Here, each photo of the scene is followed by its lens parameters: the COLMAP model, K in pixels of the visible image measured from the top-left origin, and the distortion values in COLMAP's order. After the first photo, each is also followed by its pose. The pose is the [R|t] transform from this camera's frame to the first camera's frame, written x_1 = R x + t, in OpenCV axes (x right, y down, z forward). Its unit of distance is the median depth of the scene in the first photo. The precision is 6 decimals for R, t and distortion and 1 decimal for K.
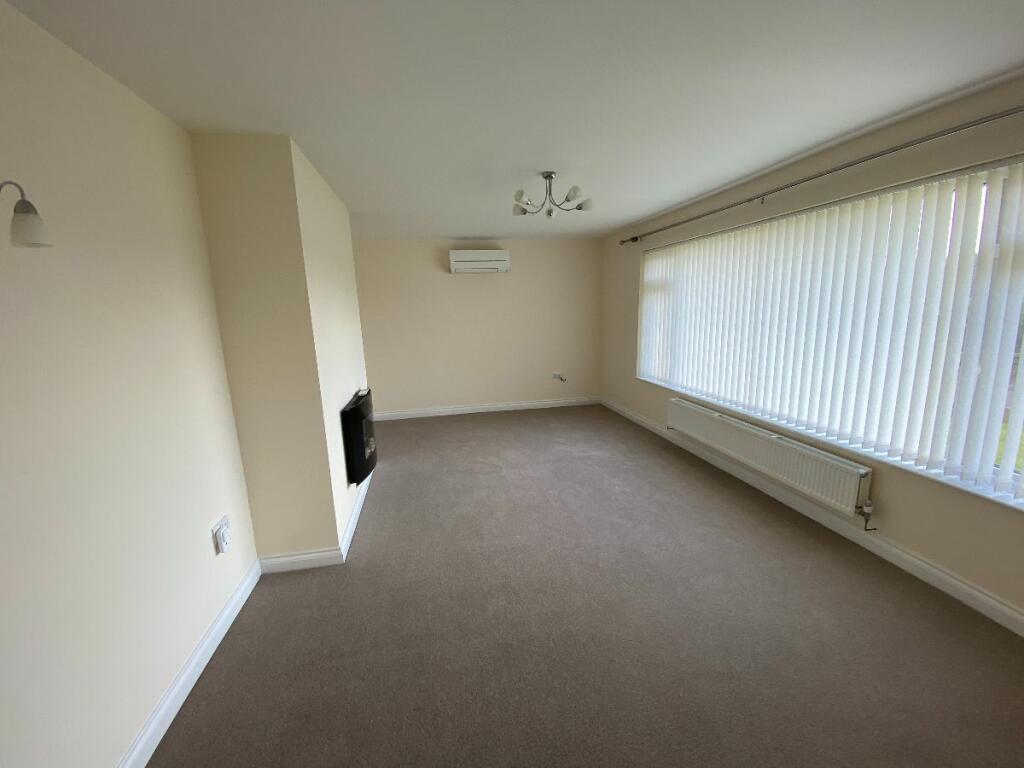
lens RADIAL K [[419.8, 0, 505.6], [0, 419.8, 385.6], [0, 0, 1]] dist [0.015843, -0.019135]
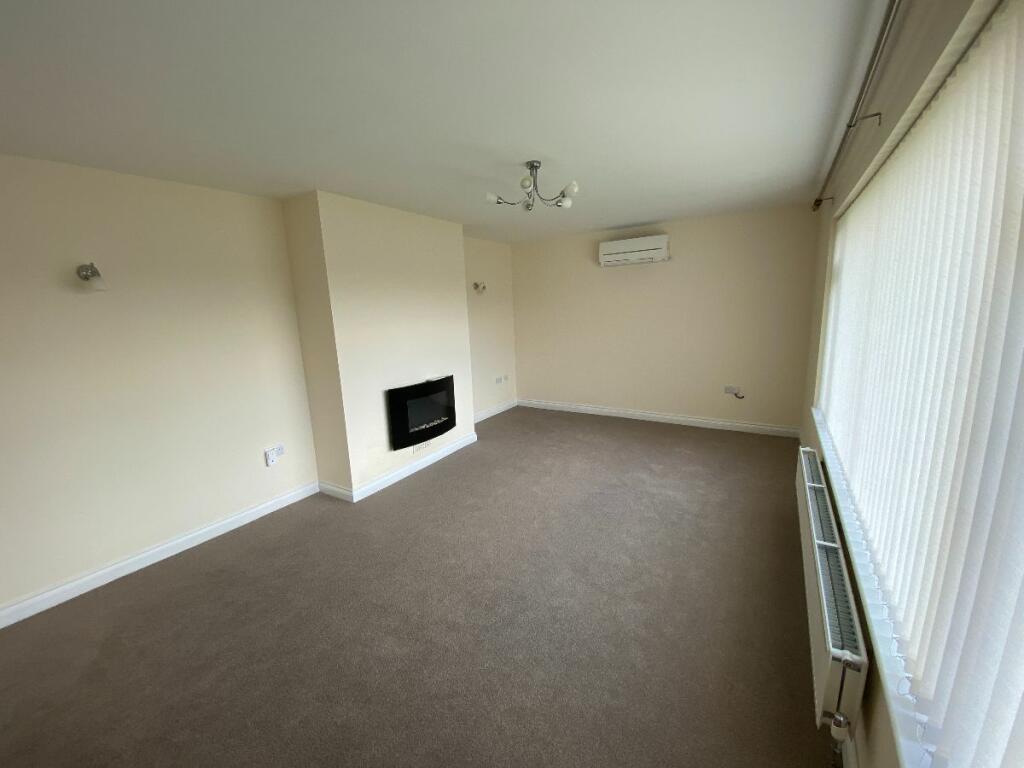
lens RADIAL K [[419.8, 0, 505.6], [0, 419.8, 385.6], [0, 0, 1]] dist [0.015843, -0.019135]
pose [[0.724066, 0.134173, -0.676554, 0.453832], [-0.113888, 0.990690, 0.074586, -0.056255], [0.680263, 0.023046, 0.732606, 0.191578]]
